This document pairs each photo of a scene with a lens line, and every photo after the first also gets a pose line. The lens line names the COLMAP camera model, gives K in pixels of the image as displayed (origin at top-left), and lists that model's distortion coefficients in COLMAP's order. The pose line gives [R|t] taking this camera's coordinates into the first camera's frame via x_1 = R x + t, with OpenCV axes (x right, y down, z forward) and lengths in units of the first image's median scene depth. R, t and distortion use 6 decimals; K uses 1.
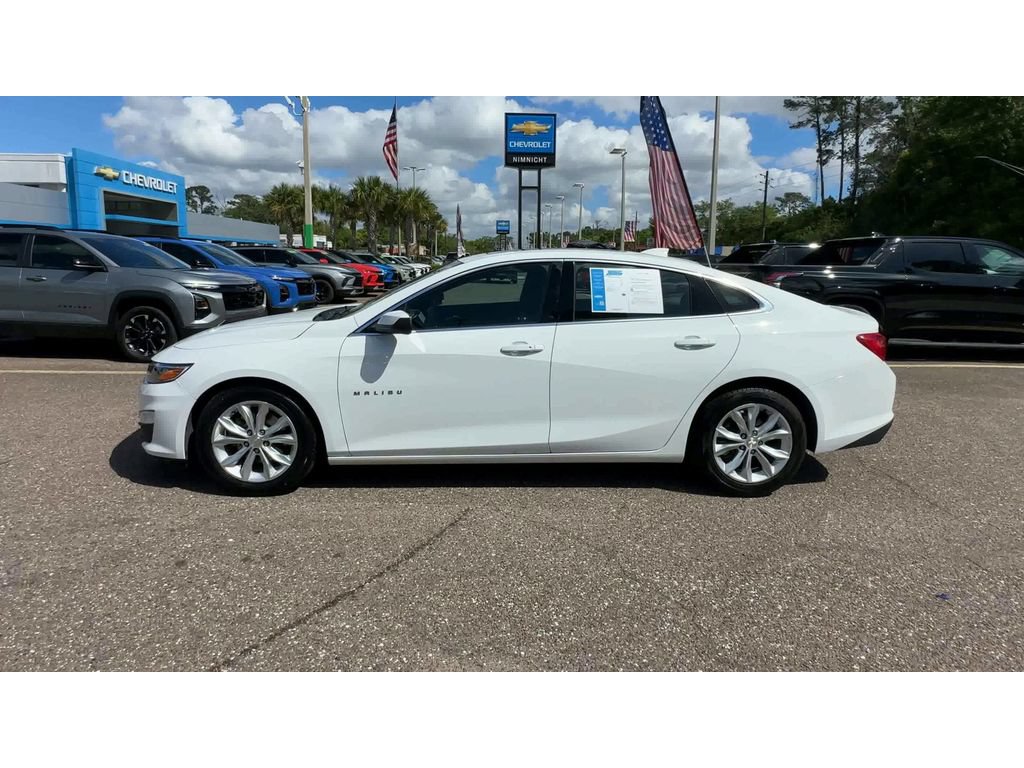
lens RADIAL K [[523.6, 0, 500.3], [0, 523.6, 321.8], [0, 0, 1]] dist [-0.039577, 0.034613]
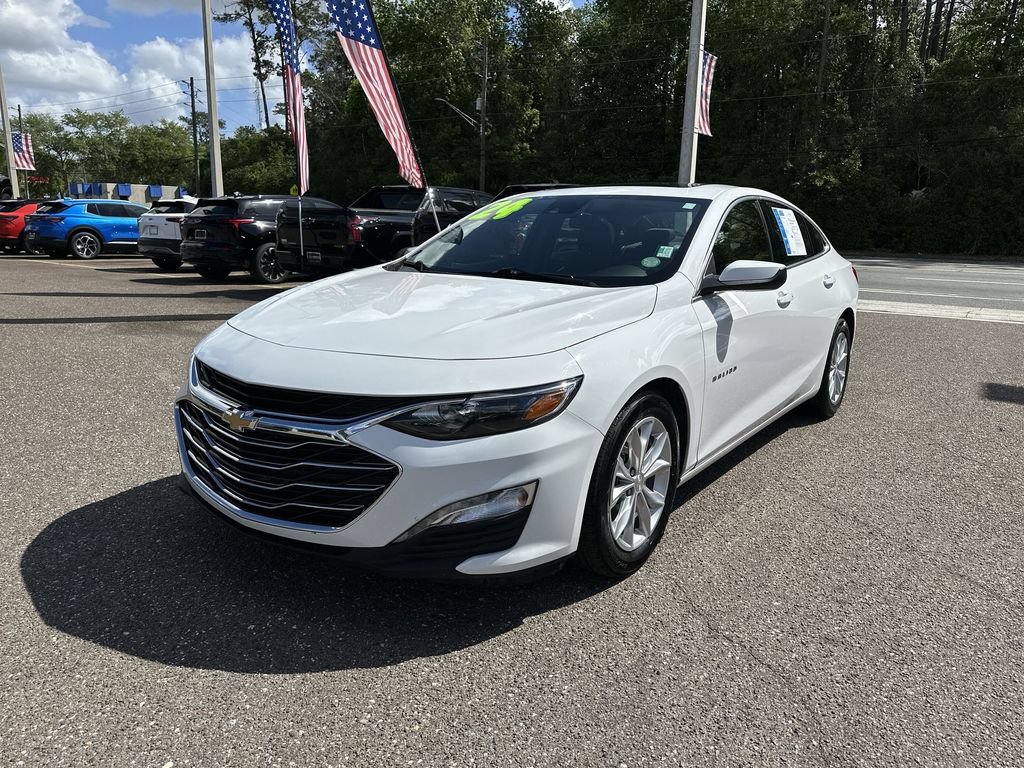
lens RADIAL K [[713.0, 0, 517.9], [0, 713.0, 384.4], [0, 0, 1]] dist [0.039408, -0.048344]
pose [[0.629330, -0.168609, 0.758627, -0.528879], [0.072102, 0.984638, 0.159027, -0.014174], [-0.773786, -0.045382, 0.631819, 0.257759]]
